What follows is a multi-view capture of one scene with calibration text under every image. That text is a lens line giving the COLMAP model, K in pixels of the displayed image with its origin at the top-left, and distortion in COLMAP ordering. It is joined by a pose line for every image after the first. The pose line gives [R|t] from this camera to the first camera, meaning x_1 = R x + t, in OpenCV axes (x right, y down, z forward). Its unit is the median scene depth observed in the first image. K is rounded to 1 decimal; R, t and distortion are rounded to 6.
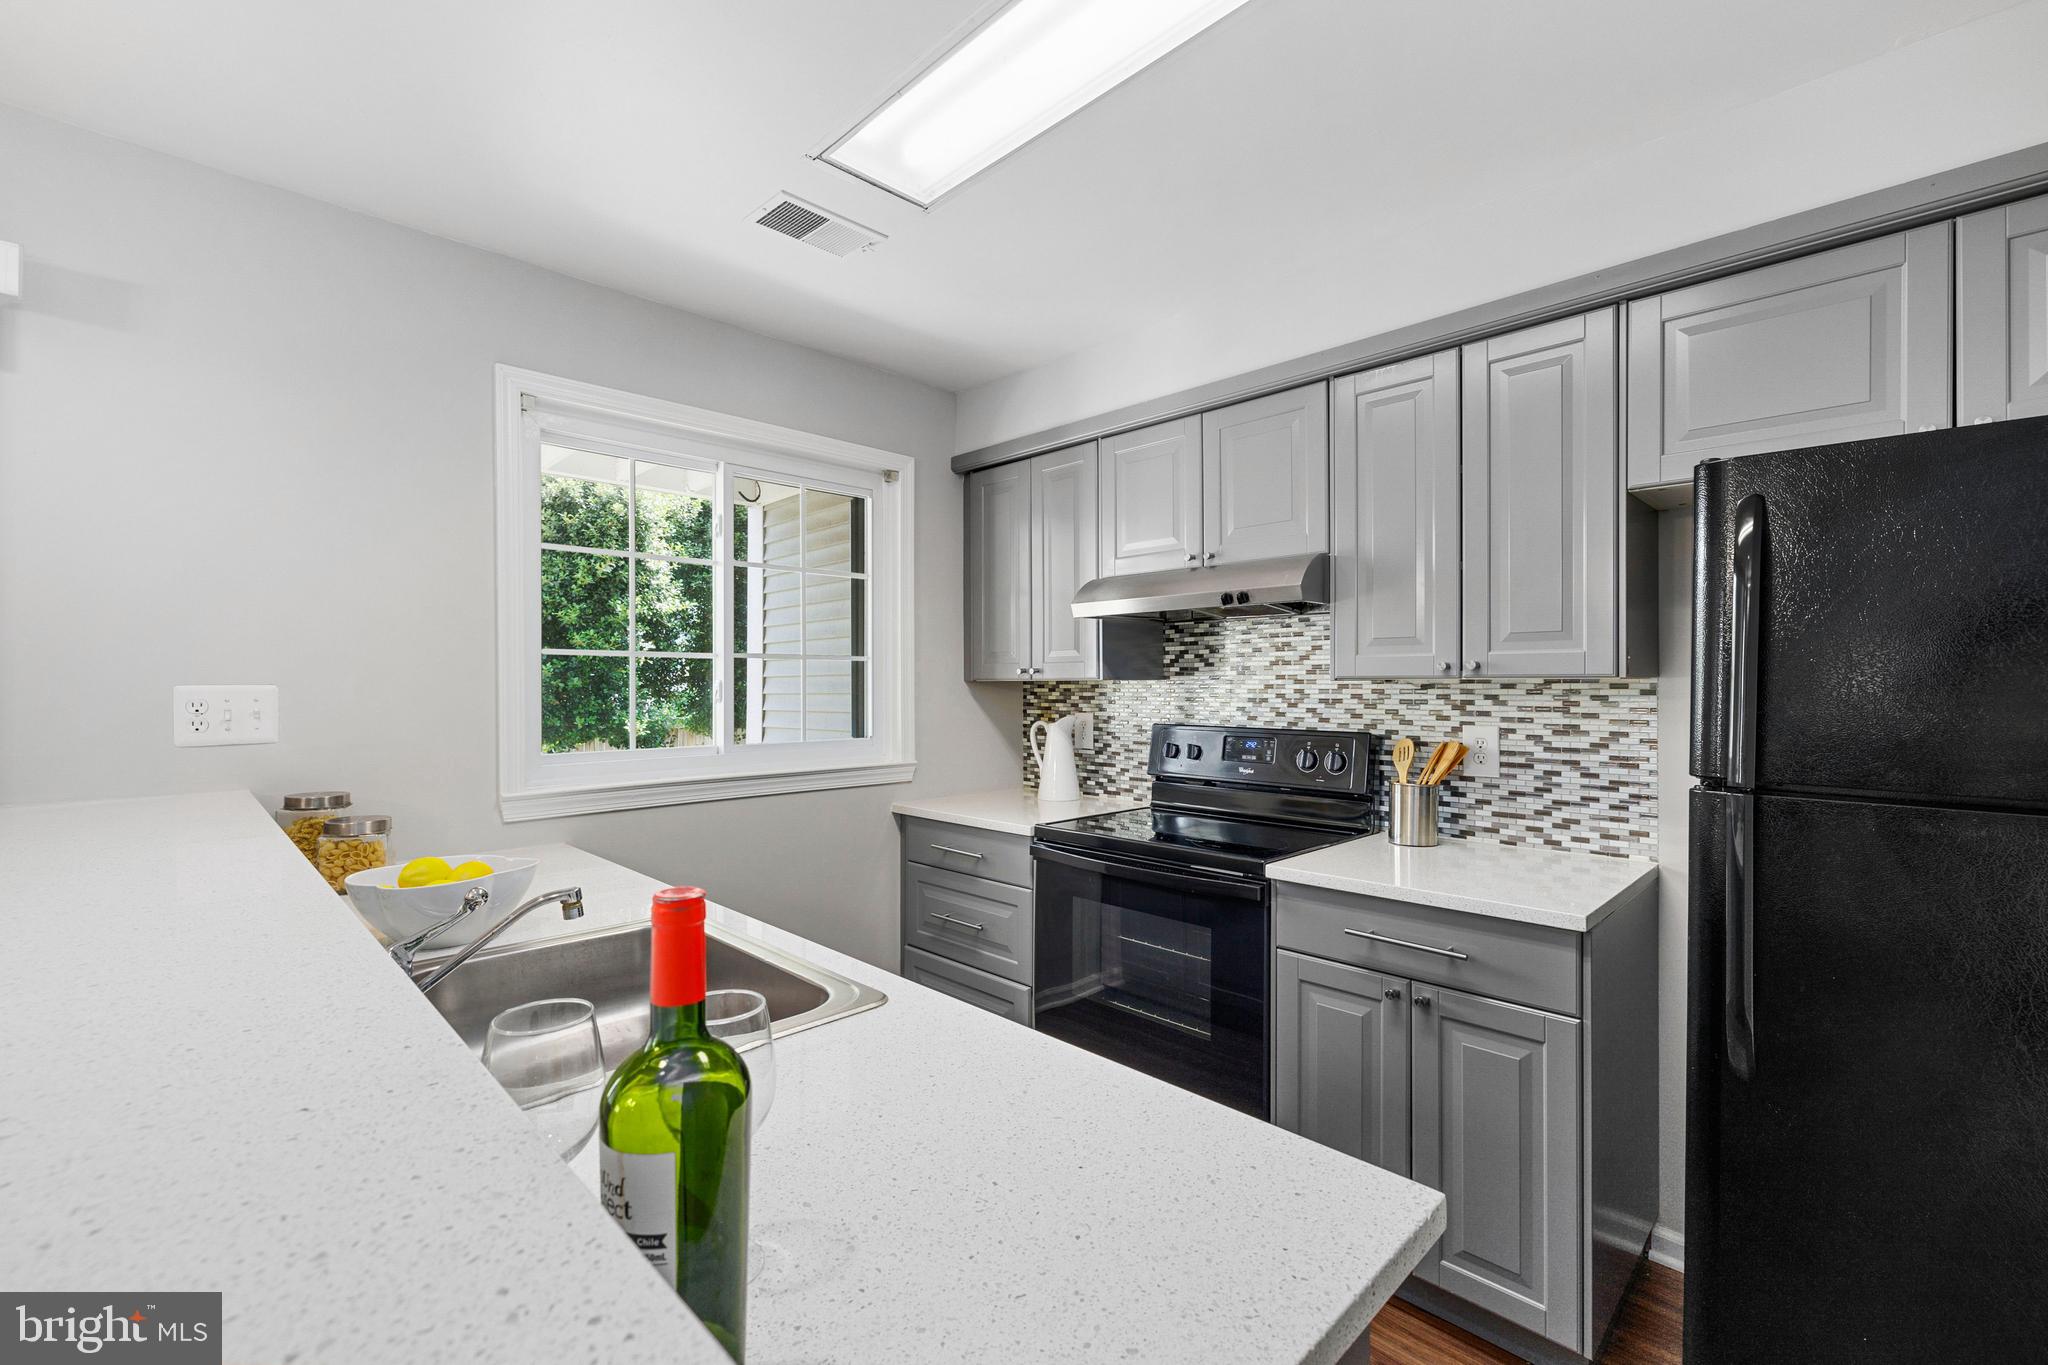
lens RADIAL K [[871.0, 0, 1026.9], [0, 871.0, 681.2], [0, 0, 1]] dist [0.001537, -0.000198]
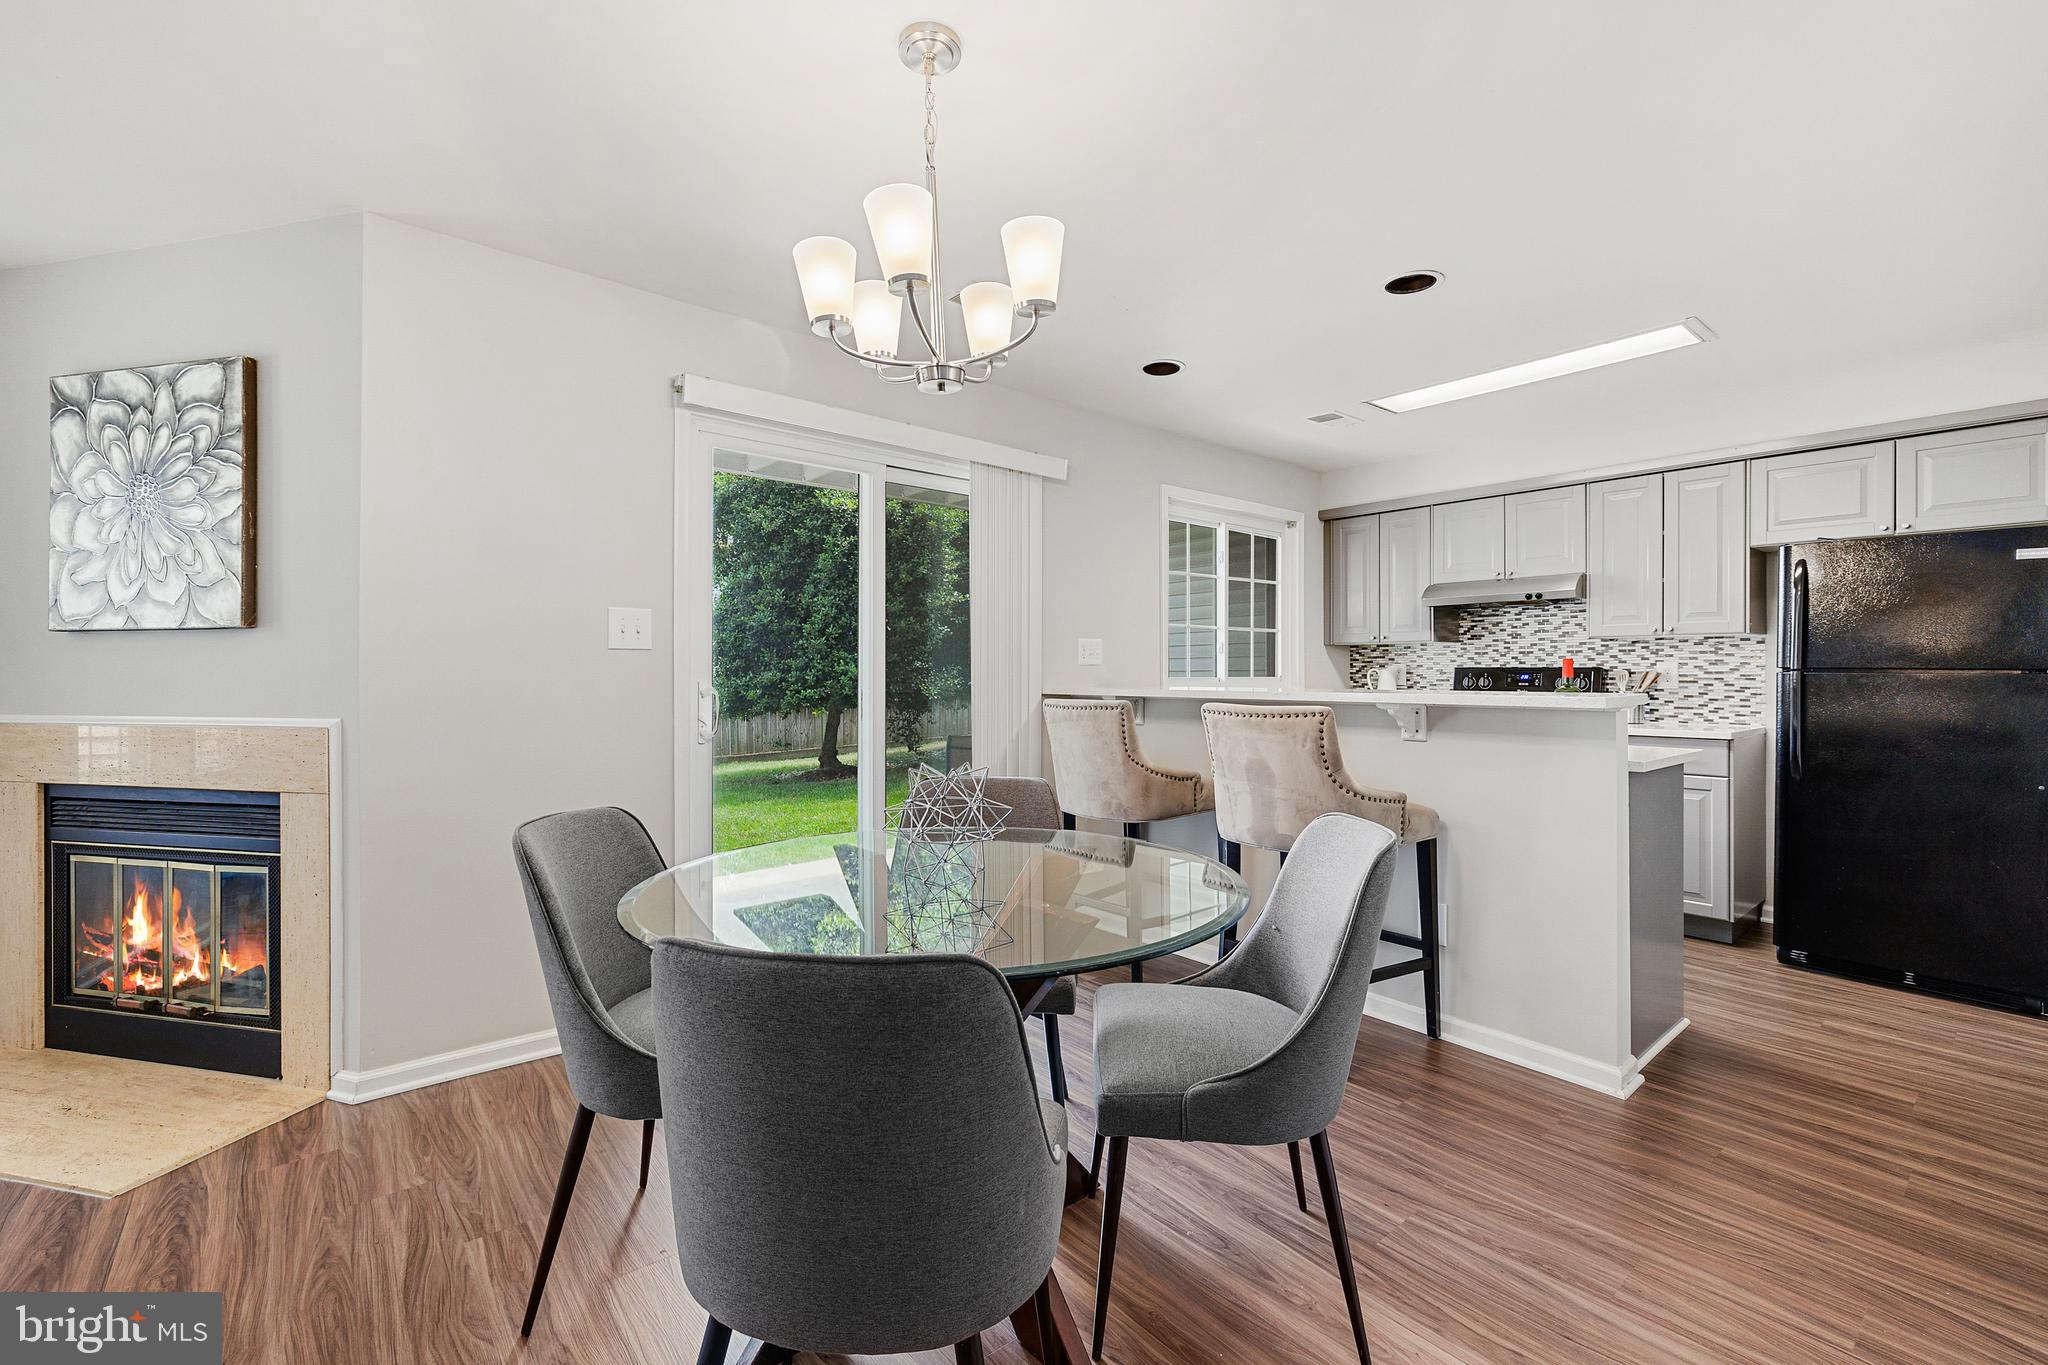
lens RADIAL K [[871.0, 0, 1026.3], [0, 871.0, 670.9], [0, 0, 1]] dist [0.001537, -0.000198]
pose [[0.996382, 0.001801, -0.084974, -0.716154], [-0.001634, 0.999997, 0.002038, 0.068621], [0.084978, -0.001892, 0.996381, -1.022477]]
